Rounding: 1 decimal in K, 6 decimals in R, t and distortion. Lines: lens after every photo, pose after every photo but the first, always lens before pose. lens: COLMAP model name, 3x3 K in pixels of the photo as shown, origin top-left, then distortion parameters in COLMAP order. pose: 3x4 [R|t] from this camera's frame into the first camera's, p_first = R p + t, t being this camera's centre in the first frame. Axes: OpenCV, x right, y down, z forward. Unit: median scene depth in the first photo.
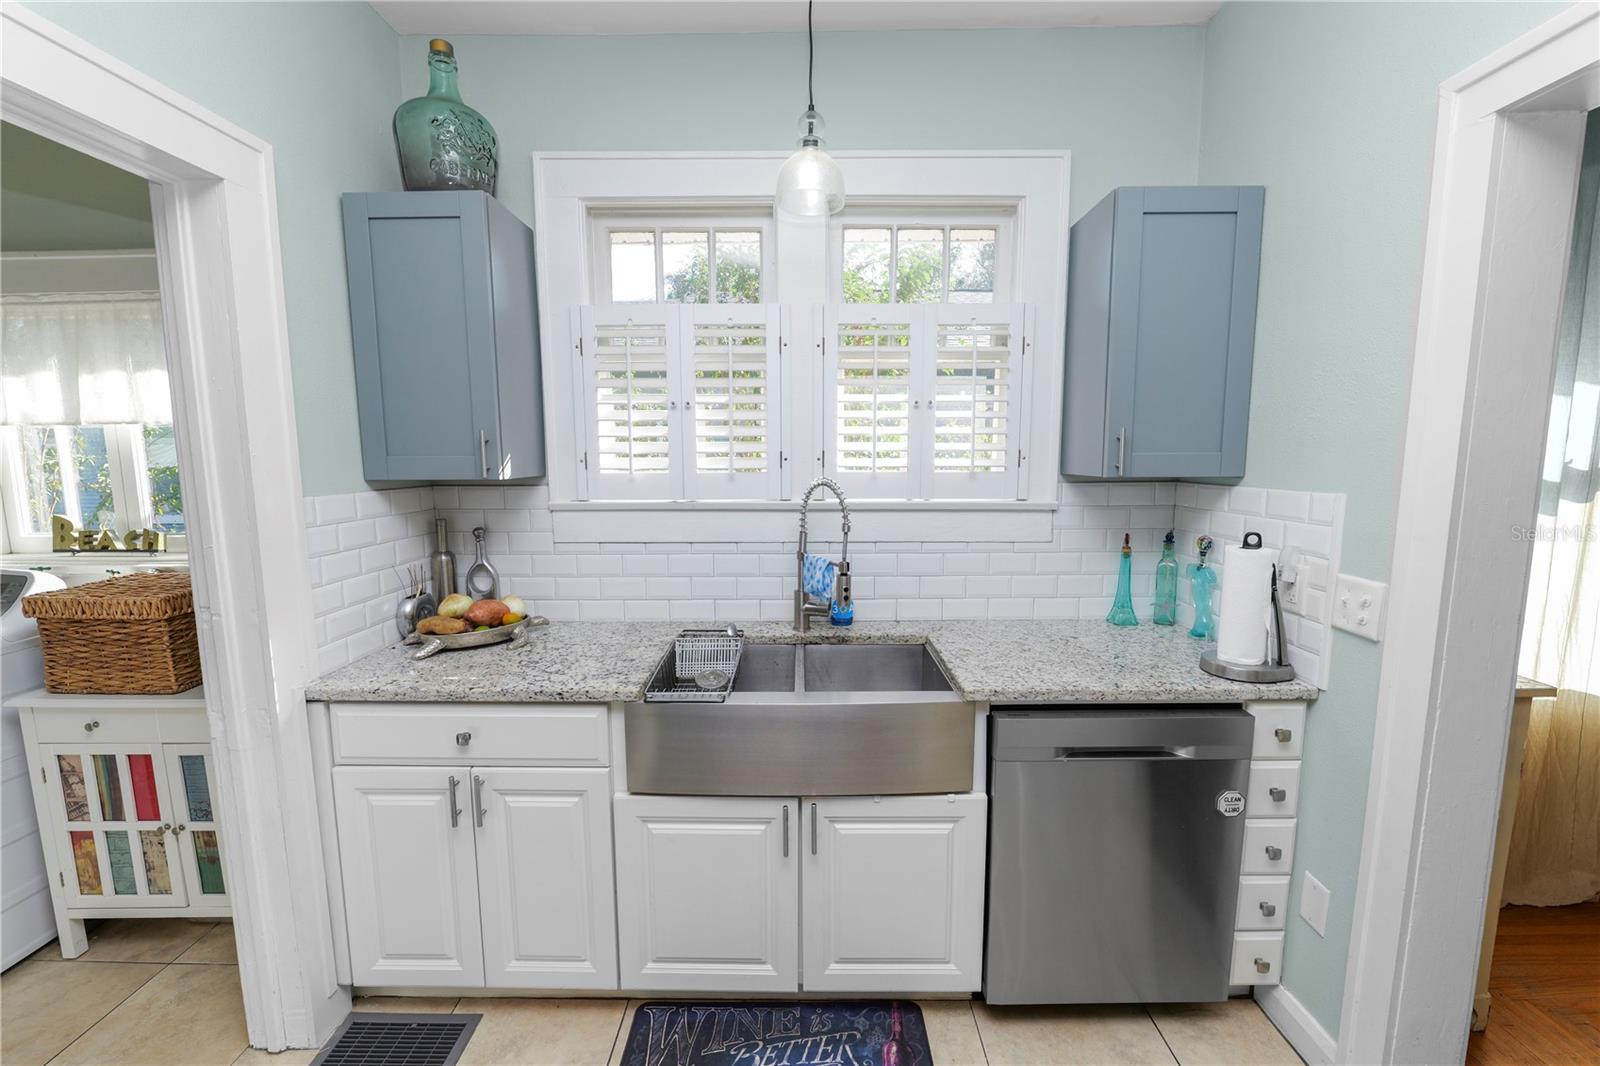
lens RADIAL K [[648.9, 0, 799.7], [0, 648.9, 534.0], [0, 0, 1]] dist [-0.012486, -0.000305]
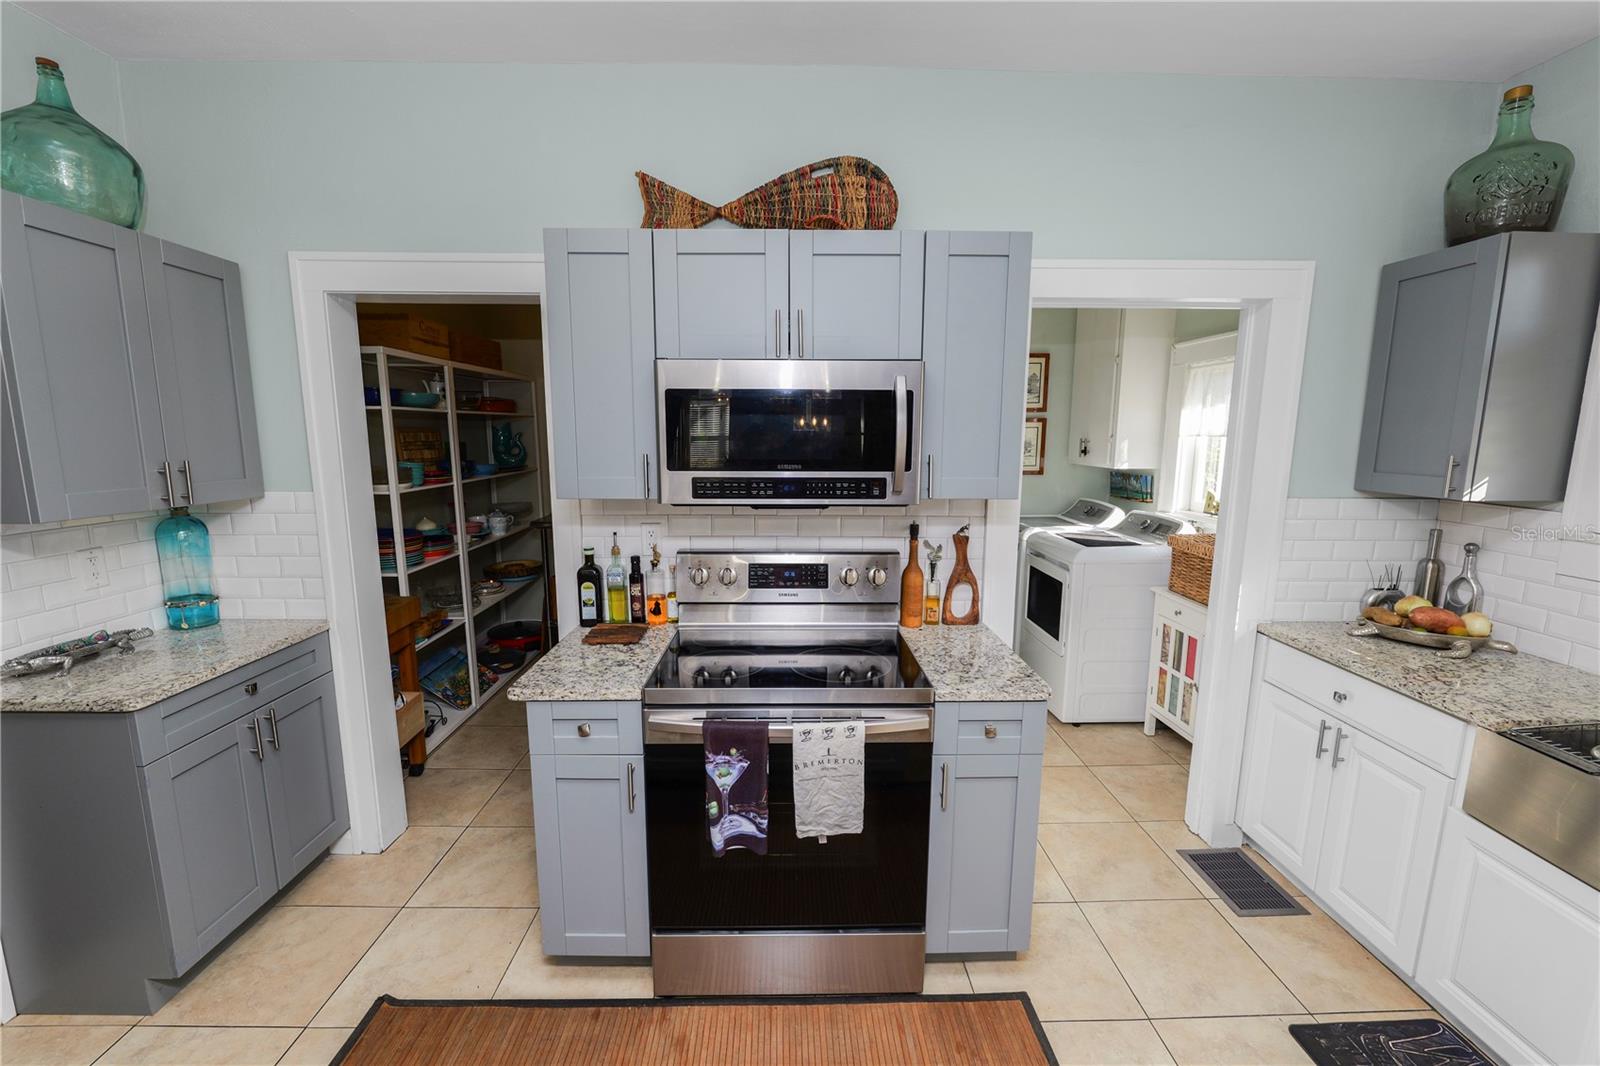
lens RADIAL K [[662.3, 0, 796.3], [0, 662.3, 535.6], [0, 0, 1]] dist [-0.010435, 0.001360]
pose [[0.030931, 0.161791, -0.986340, 0.611618], [-0.126470, 0.979515, 0.156705, -0.059976], [0.991488, 0.119895, 0.050759, -0.161399]]
